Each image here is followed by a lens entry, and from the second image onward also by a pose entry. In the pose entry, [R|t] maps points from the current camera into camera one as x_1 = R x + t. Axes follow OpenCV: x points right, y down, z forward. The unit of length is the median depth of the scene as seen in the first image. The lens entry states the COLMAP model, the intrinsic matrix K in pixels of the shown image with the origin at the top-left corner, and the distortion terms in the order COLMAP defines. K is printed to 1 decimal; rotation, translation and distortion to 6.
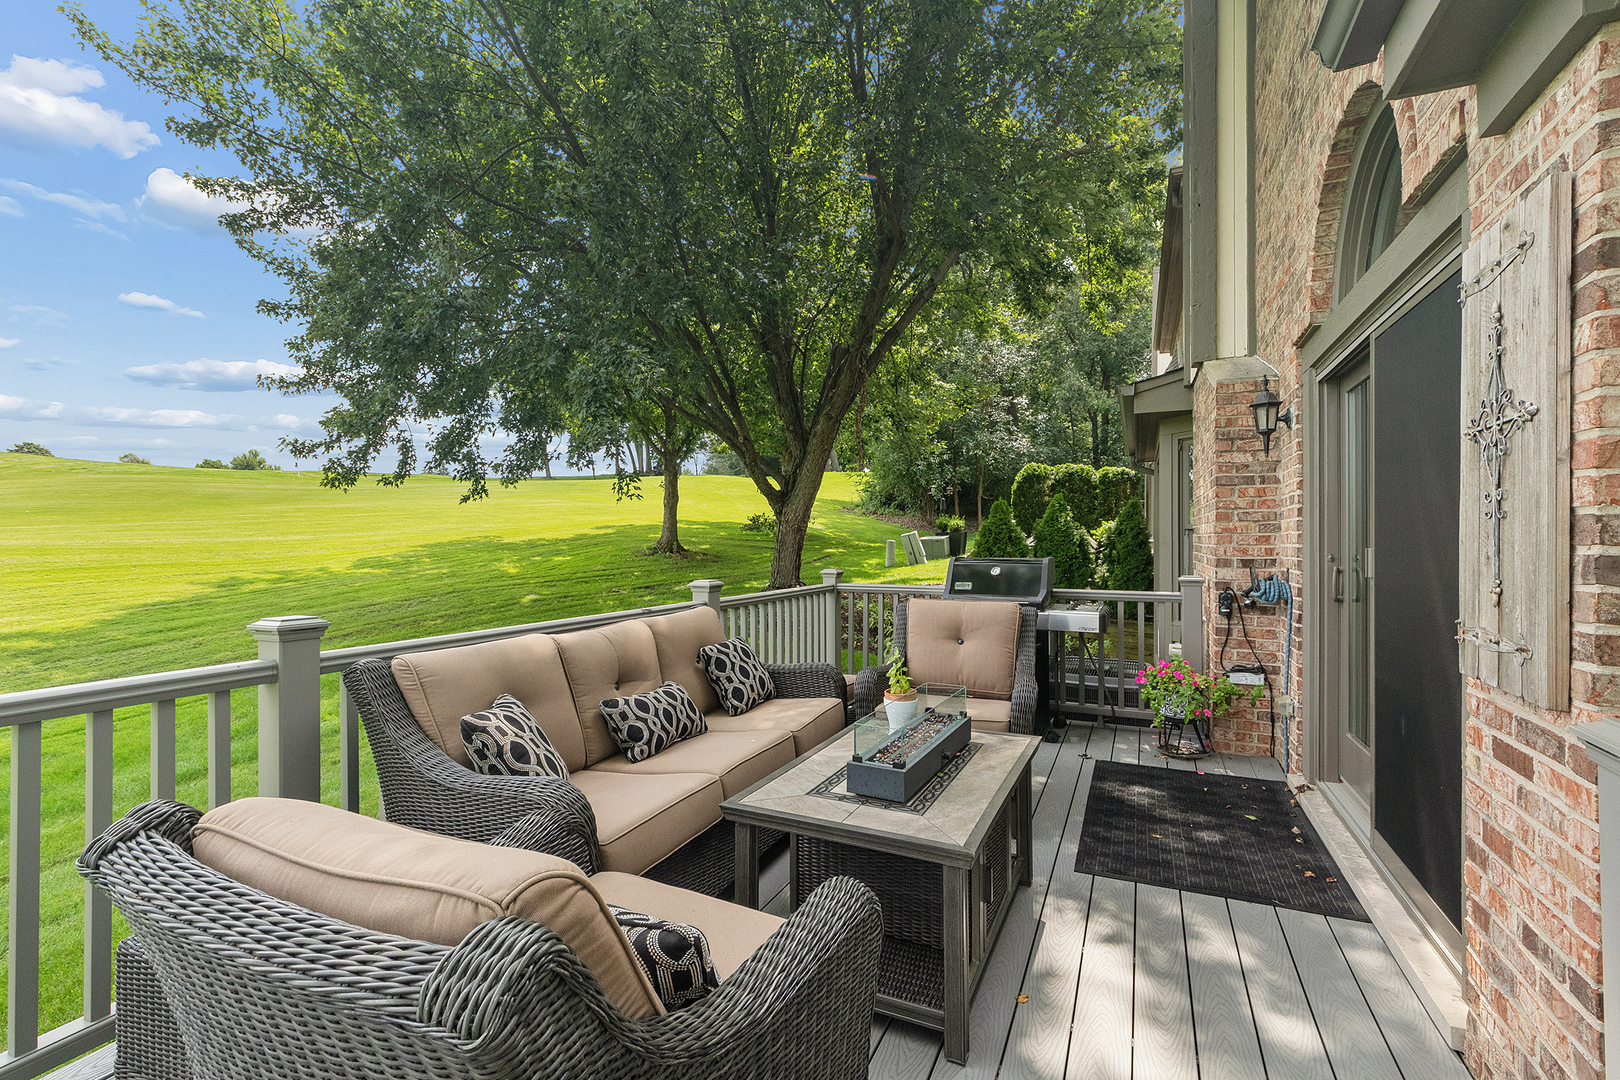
lens RADIAL K [[721.5, 0, 807.2], [0, 721.5, 544.4], [0, 0, 1]] dist [0.000484, 0.000152]
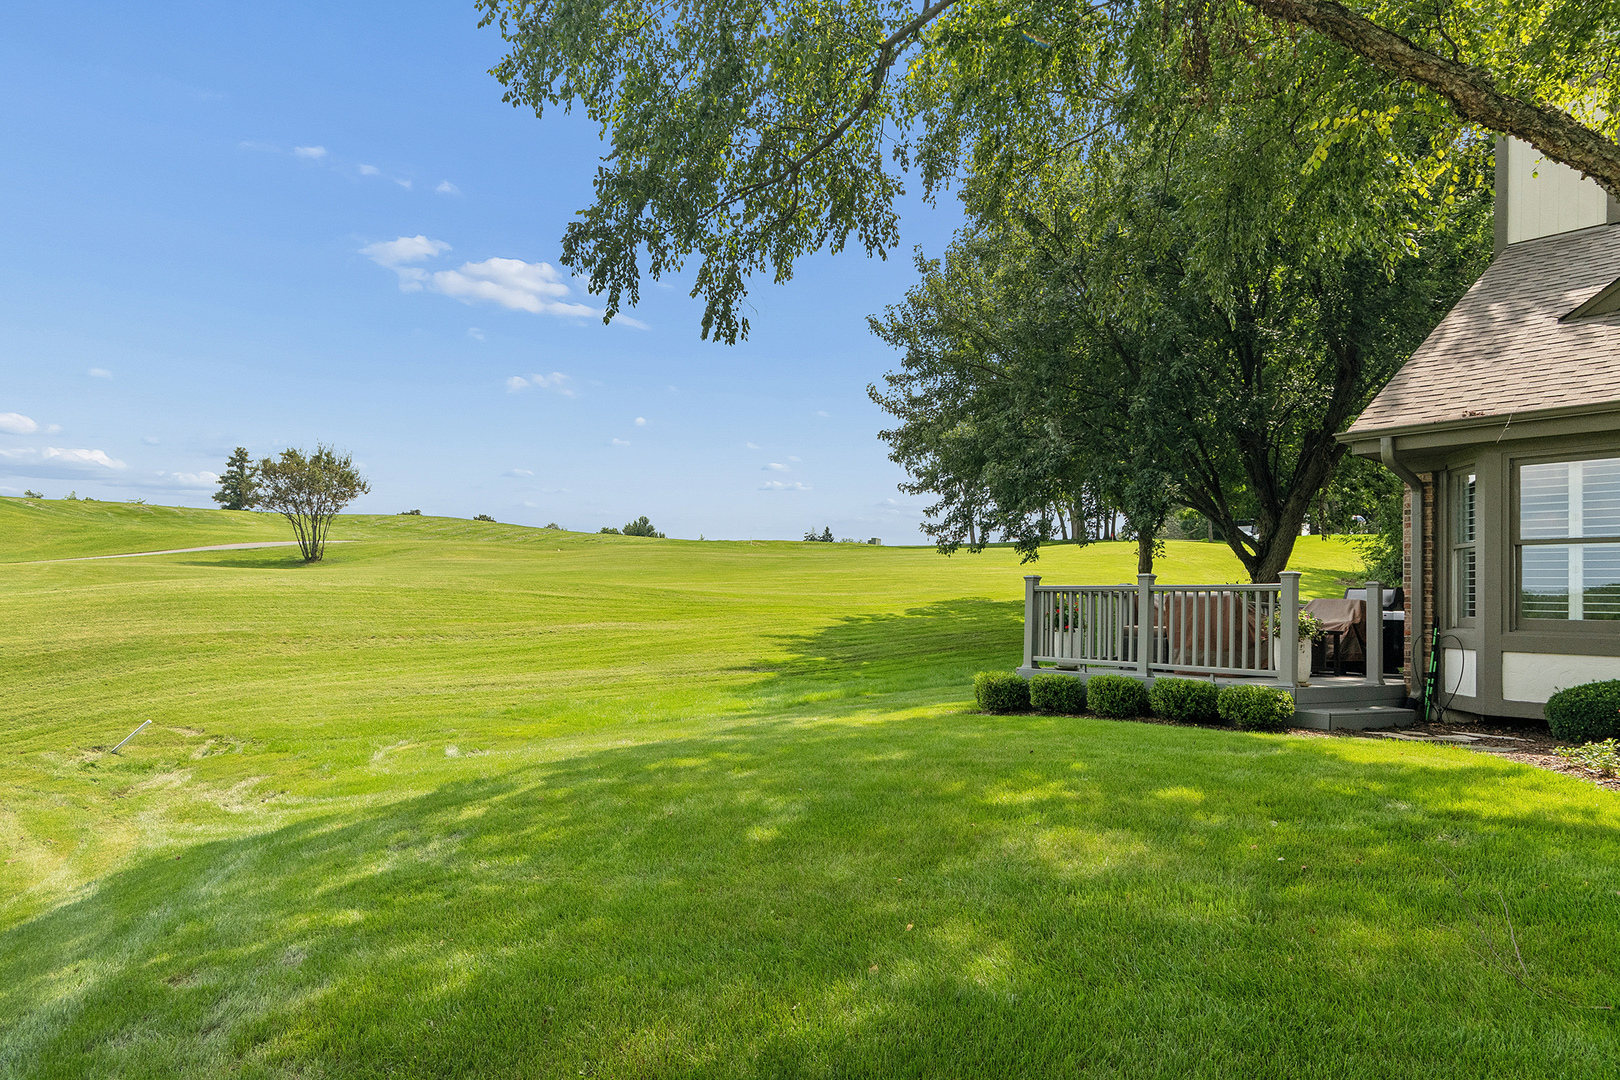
lens RADIAL K [[1038.3, 0, 810.0], [0, 1038.3, 540.0], [0, 0, 1]] dist [0.001339, 0.000466]
pose [[0.902339, -0.007630, -0.430959, 0.039172], [-0.032661, 0.995758, -0.086016, 0.072791], [0.429787, 0.091691, 0.898263, -0.899706]]
